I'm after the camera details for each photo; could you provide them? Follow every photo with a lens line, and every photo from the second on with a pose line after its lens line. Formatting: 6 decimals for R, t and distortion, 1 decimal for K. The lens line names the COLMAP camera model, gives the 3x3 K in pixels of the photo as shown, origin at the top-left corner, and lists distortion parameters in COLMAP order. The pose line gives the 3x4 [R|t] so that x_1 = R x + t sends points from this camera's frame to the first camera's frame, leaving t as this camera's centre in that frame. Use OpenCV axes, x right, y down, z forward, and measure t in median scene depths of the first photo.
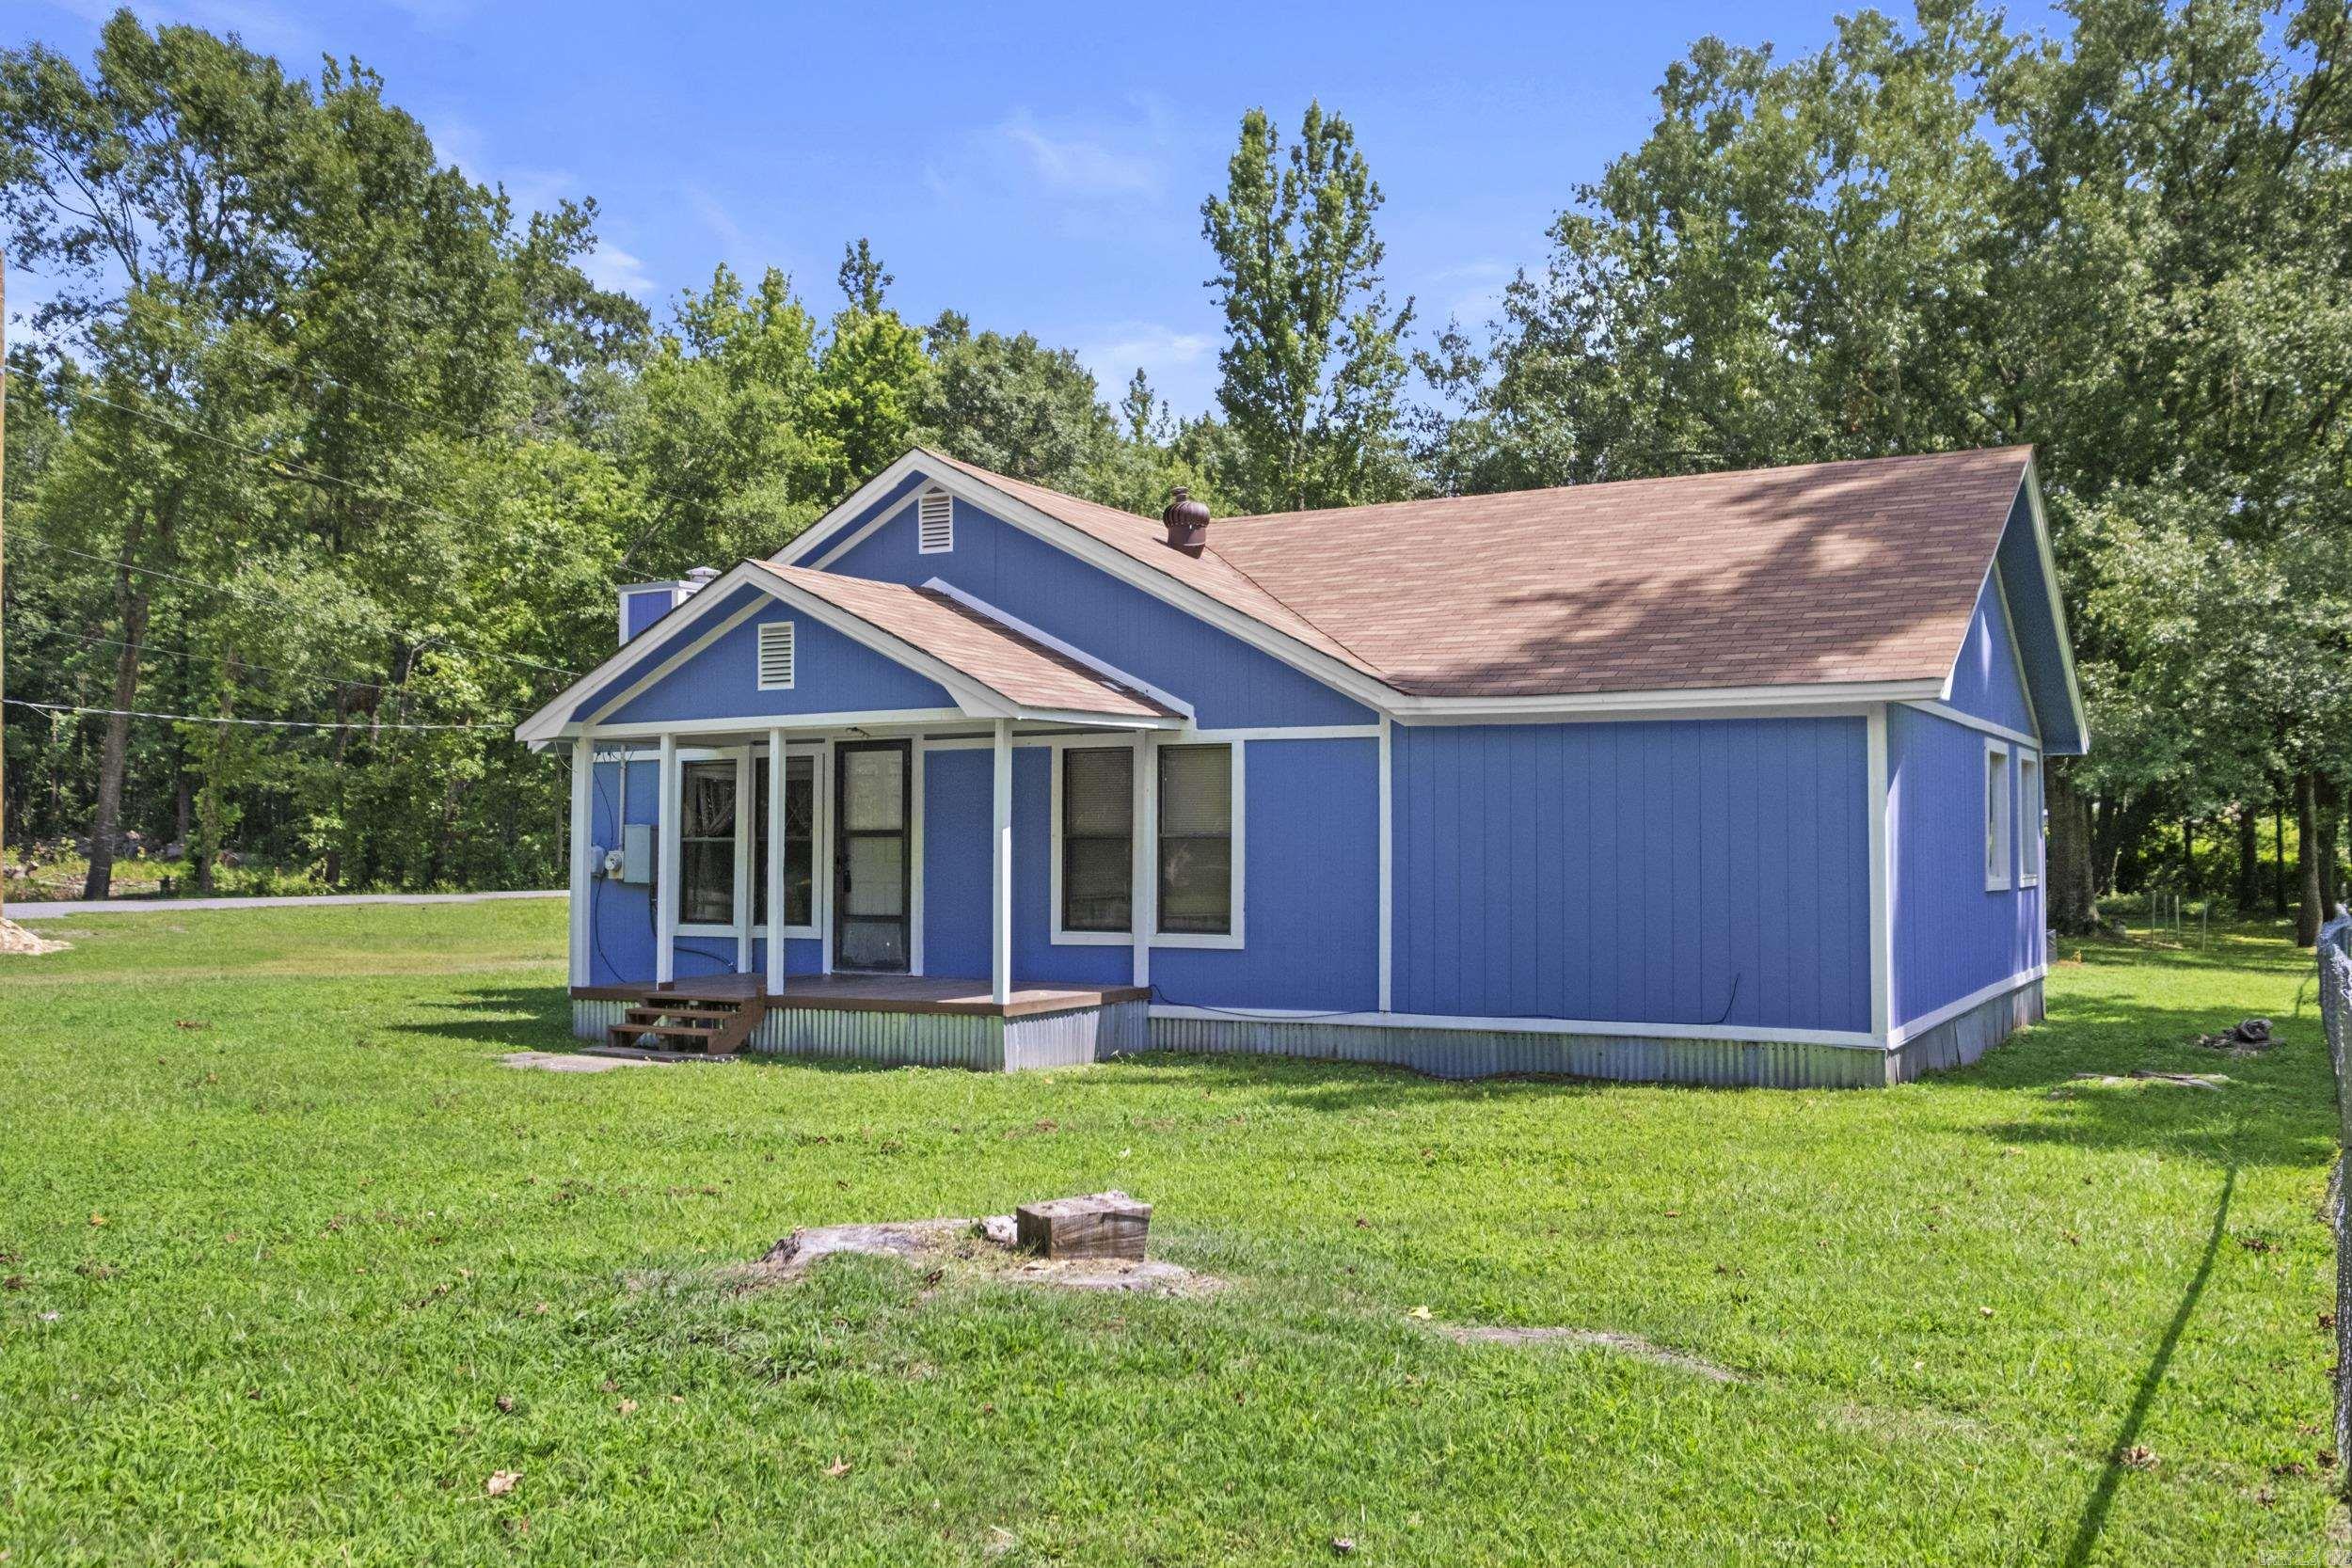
lens RADIAL K [[1969.4, 0, 1176.0], [0, 1969.4, 784.0], [0, 0, 1]] dist [-0.012562, 0.010189]
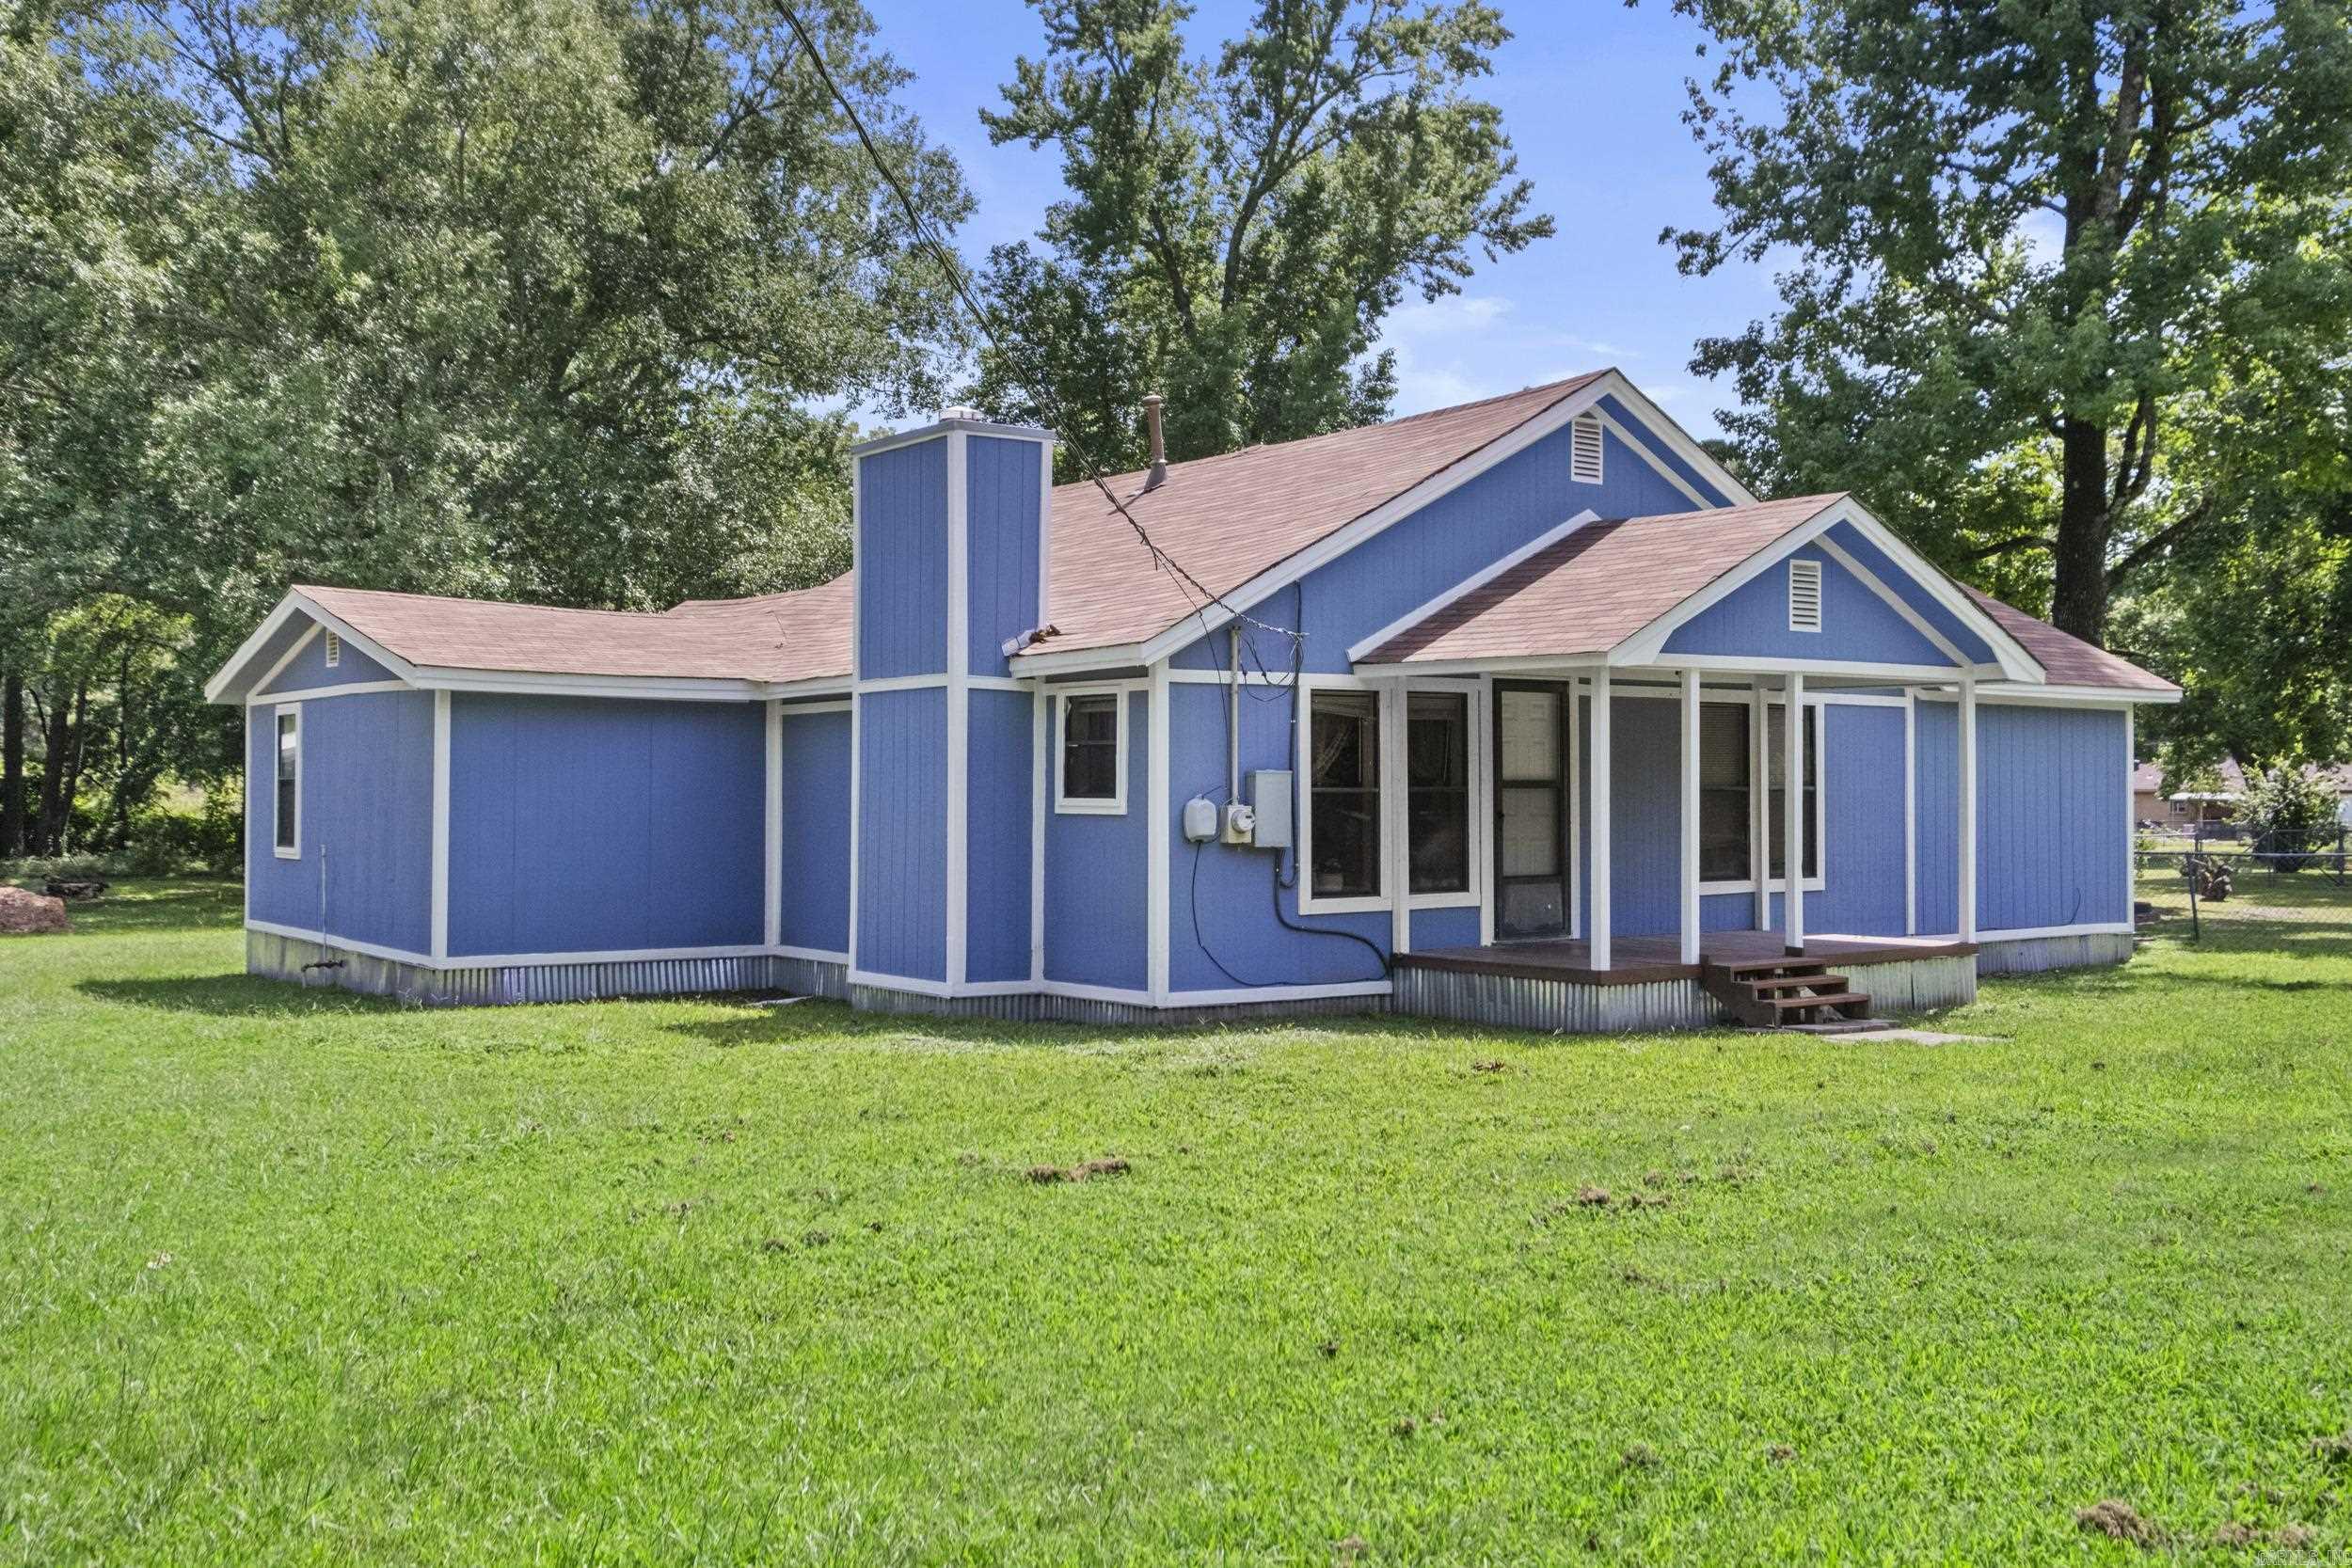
lens RADIAL K [[2125.1, 0, 1176.0], [0, 2125.1, 784.0], [0, 0, 1]] dist [-0.015806, -0.002576]
pose [[0.431263, 0.007361, 0.902196, -1.178433], [-0.028760, 0.999571, 0.005592, 0.026140], [-0.901768, -0.028359, 0.431290, 0.786894]]
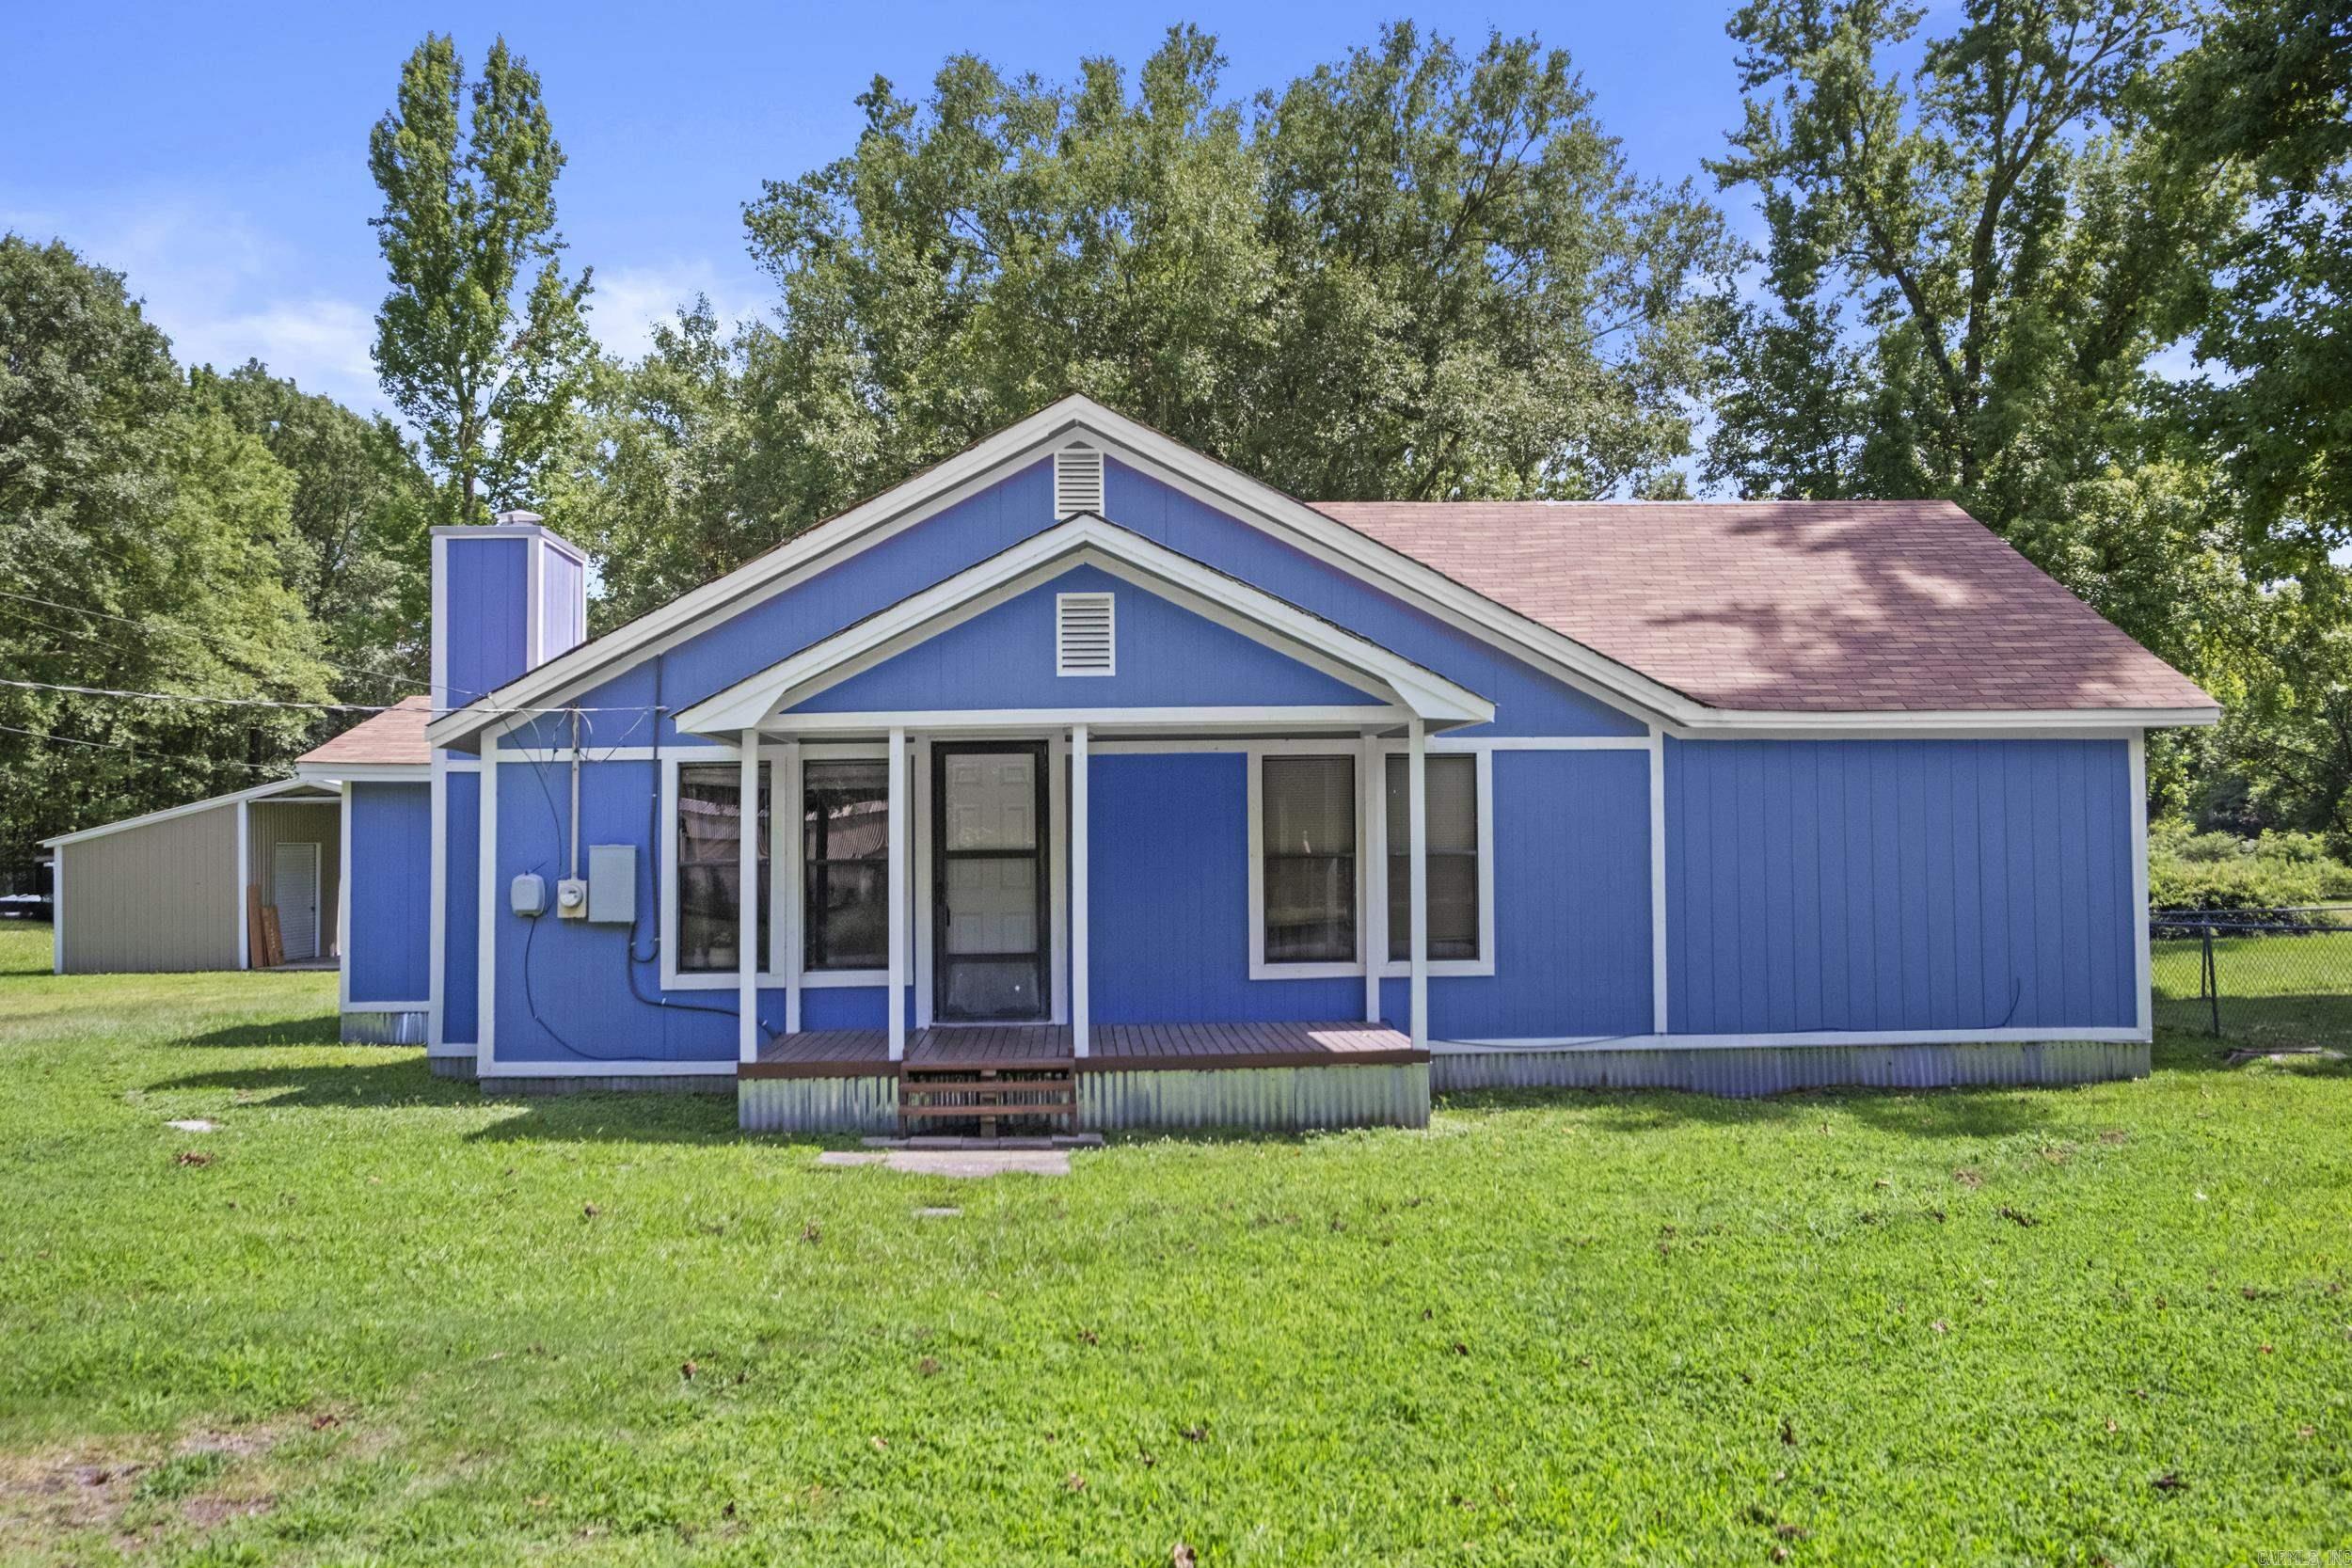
lens RADIAL K [[1969.4, 0, 1176.0], [0, 1969.4, 784.0], [0, 0, 1]] dist [-0.012562, 0.010189]
pose [[0.851770, 0.009854, 0.523823, -0.560824], [-0.007124, 0.999949, -0.007228, 0.001533], [-0.523868, 0.002425, 0.851796, 0.280149]]
